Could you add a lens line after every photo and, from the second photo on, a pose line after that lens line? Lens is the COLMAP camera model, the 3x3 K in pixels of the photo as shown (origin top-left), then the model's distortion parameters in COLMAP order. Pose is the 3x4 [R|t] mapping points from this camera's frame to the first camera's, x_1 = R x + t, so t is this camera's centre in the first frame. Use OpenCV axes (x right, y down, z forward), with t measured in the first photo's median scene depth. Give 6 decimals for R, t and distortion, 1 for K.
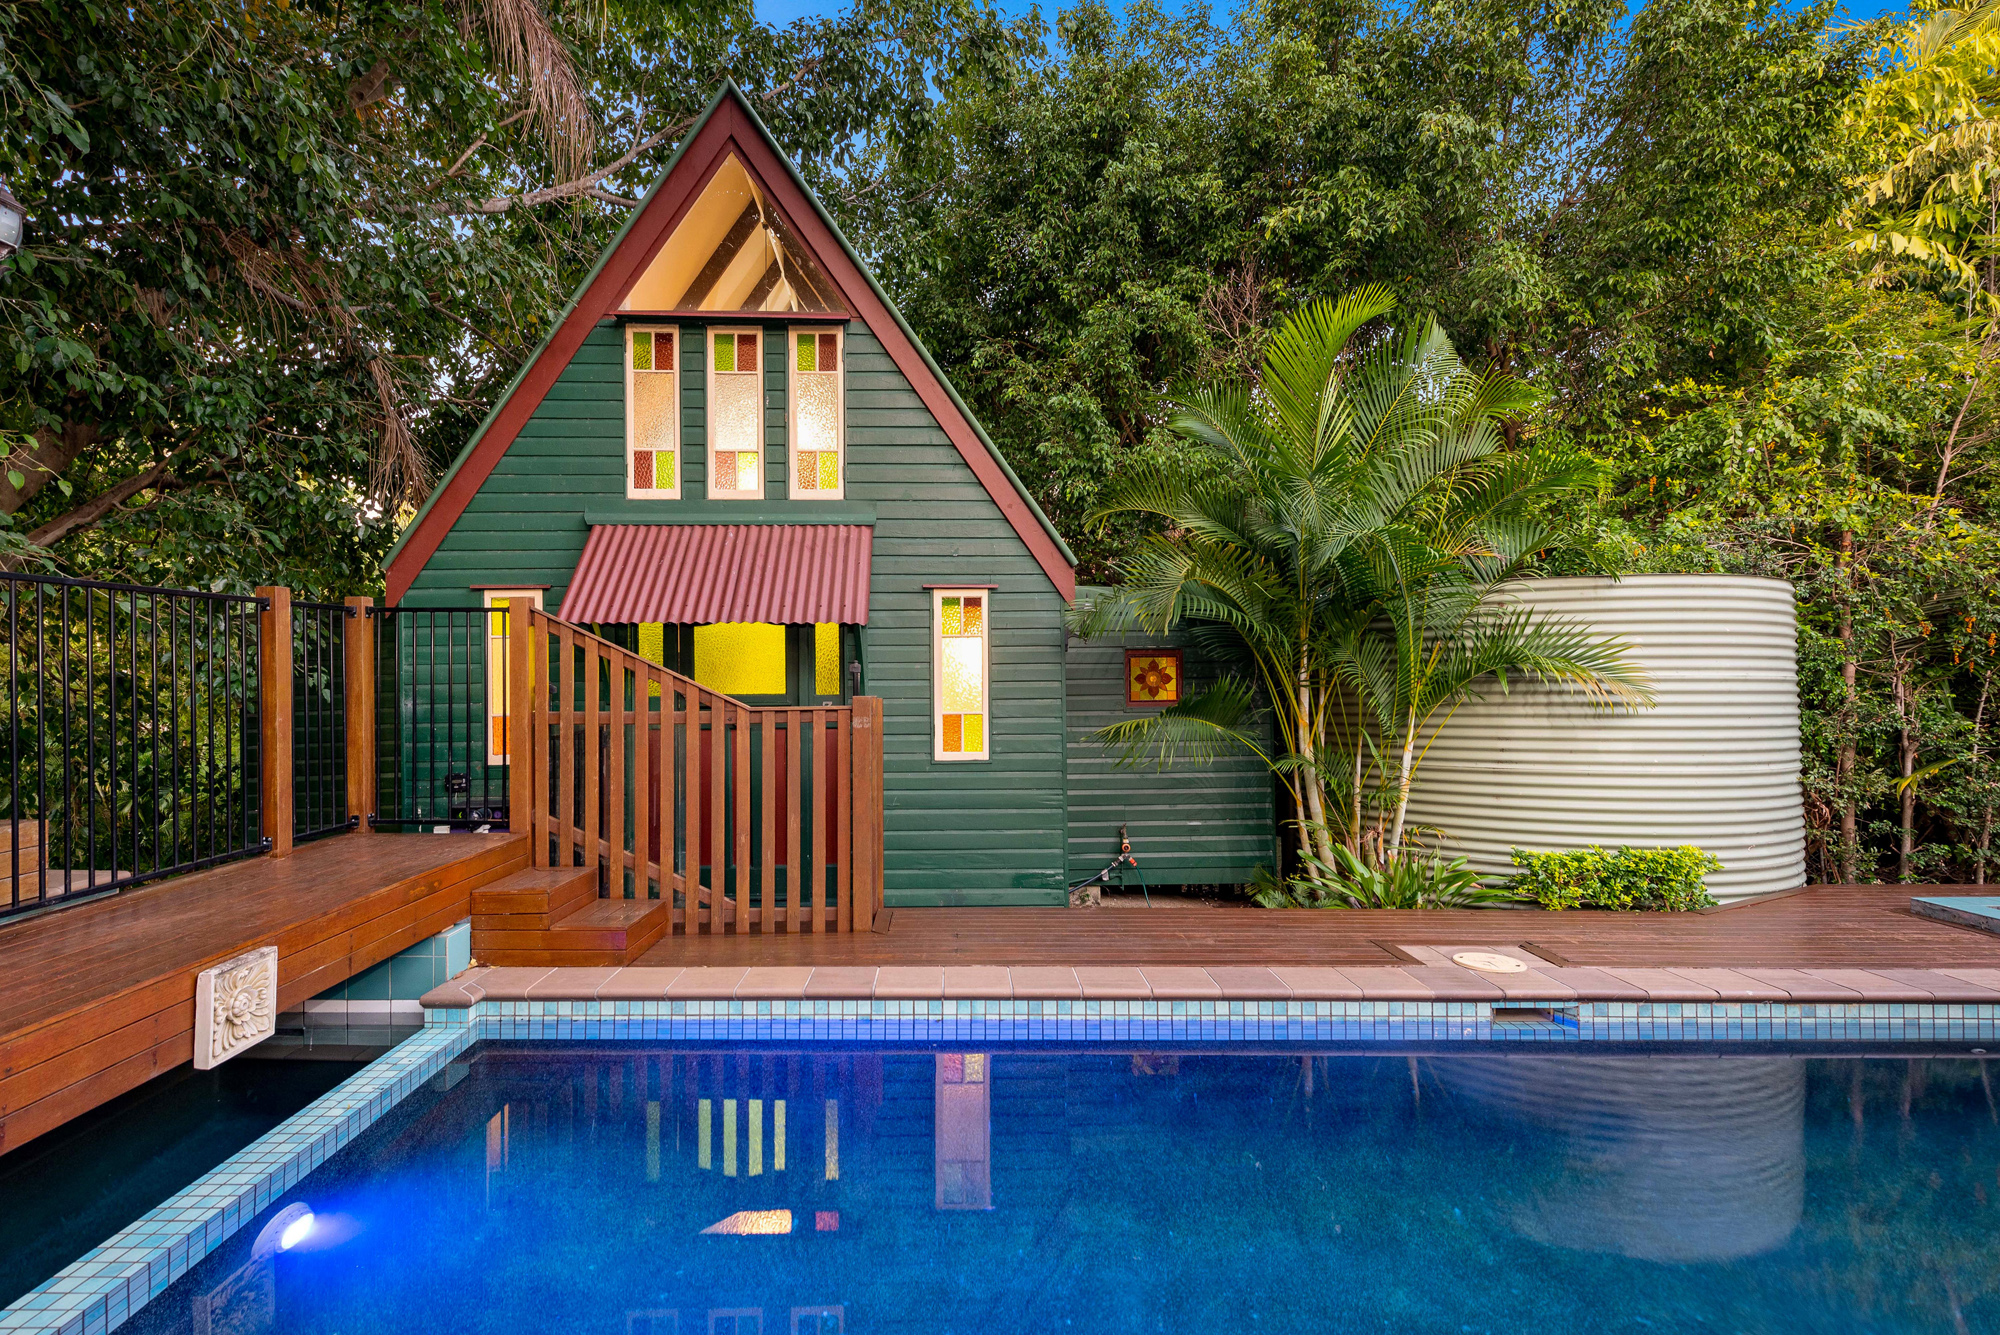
lens RADIAL K [[961.2, 0, 941.5], [0, 961.2, 664.7], [0, 0, 1]] dist [0.011667, -0.000513]
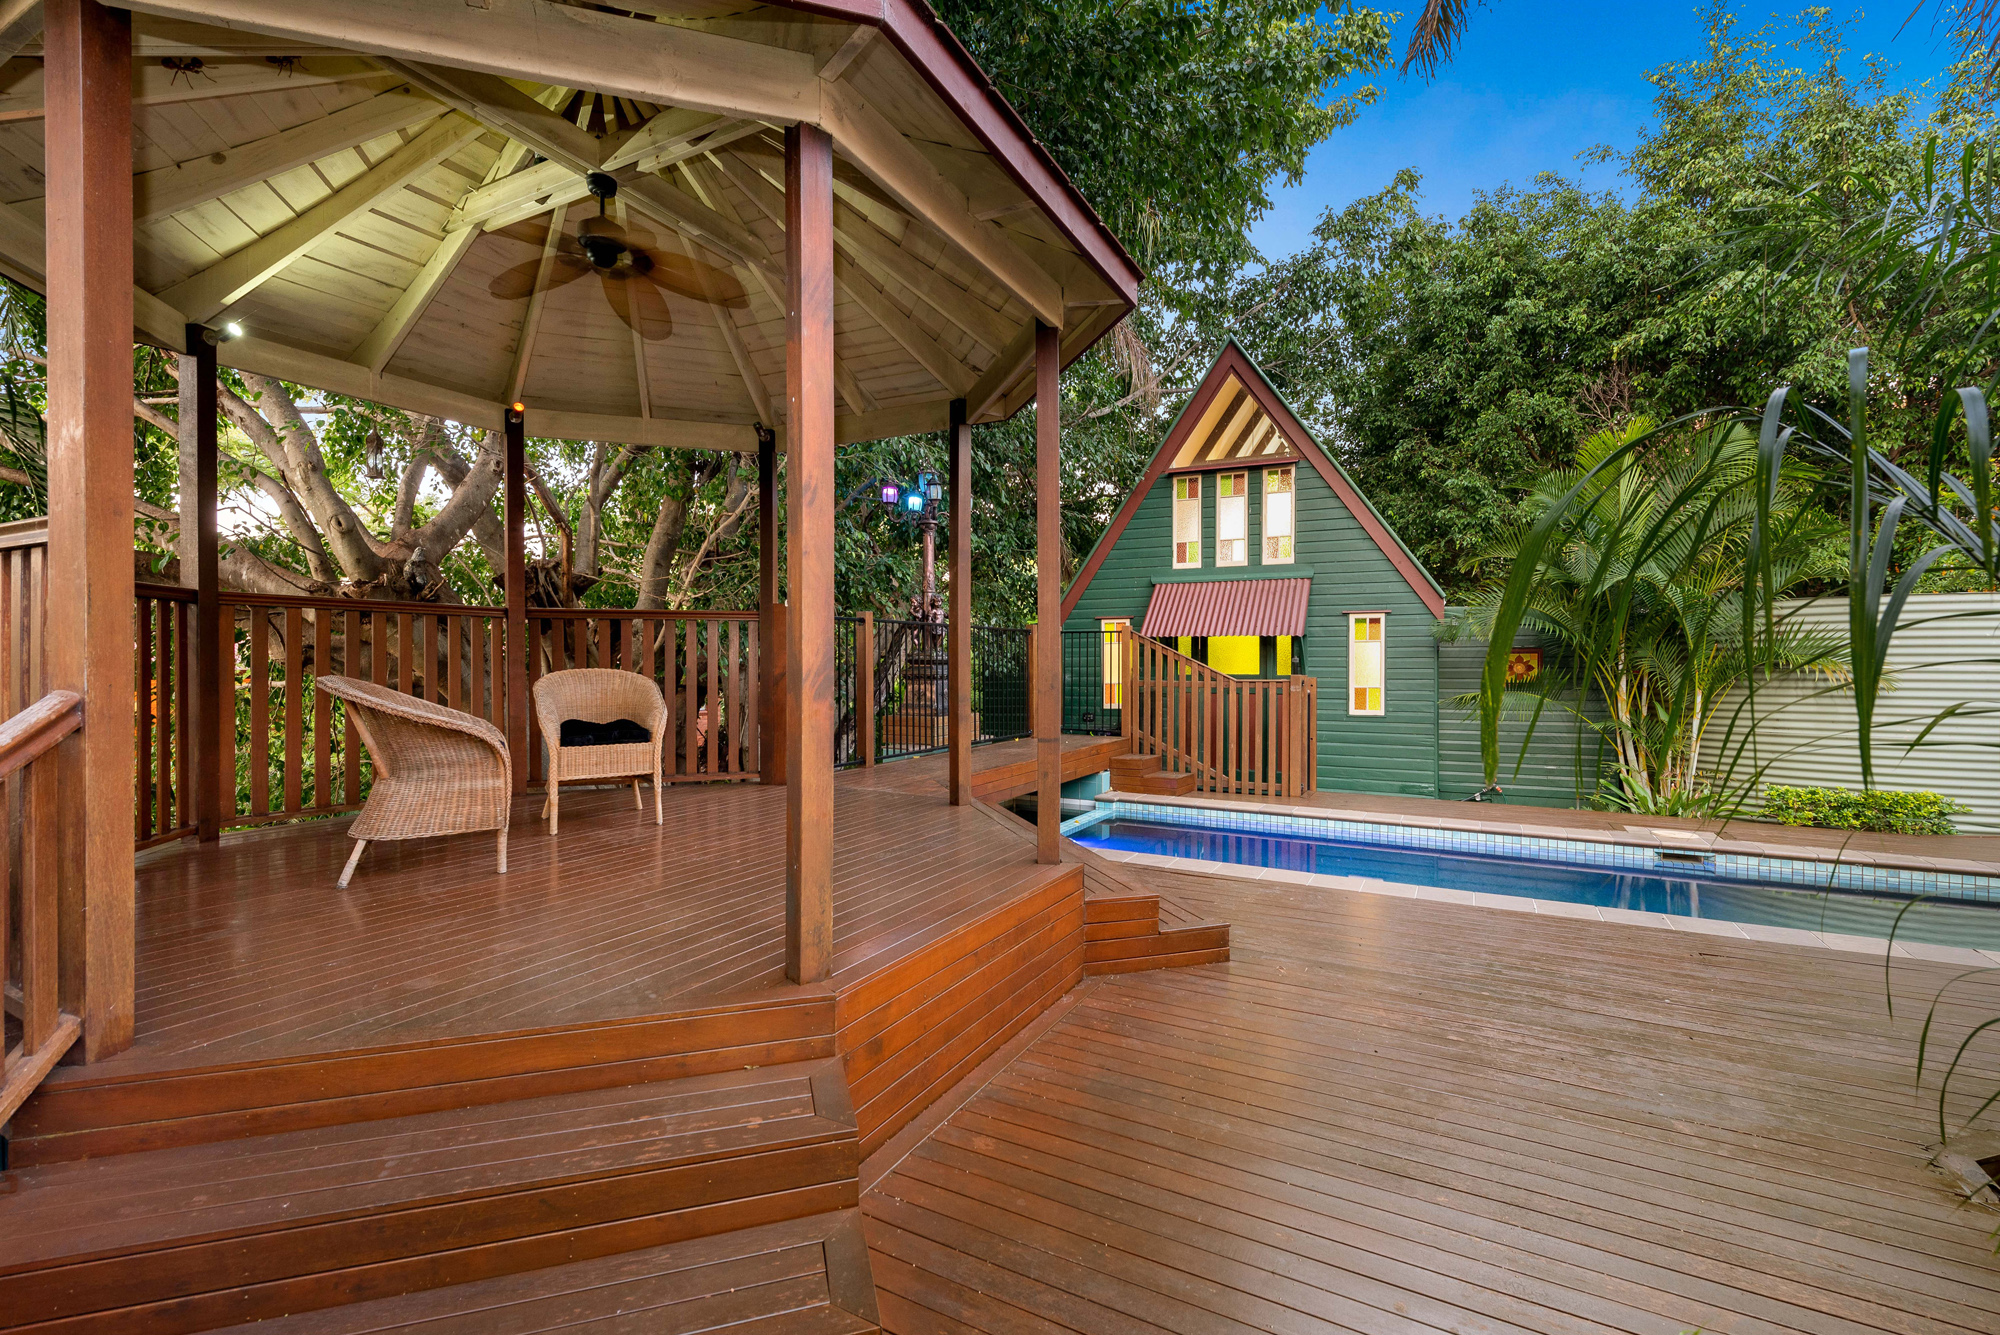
lens RADIAL K [[871.2, 0, 1000.0], [0, 871.2, 667.5], [0, 0, 1]] dist [0.018137, -0.000260]
pose [[0.884744, 0.008366, -0.466003, 0.168457], [-0.001946, 0.999896, 0.014255, -0.004665], [0.466074, -0.011705, 0.884669, -0.662863]]
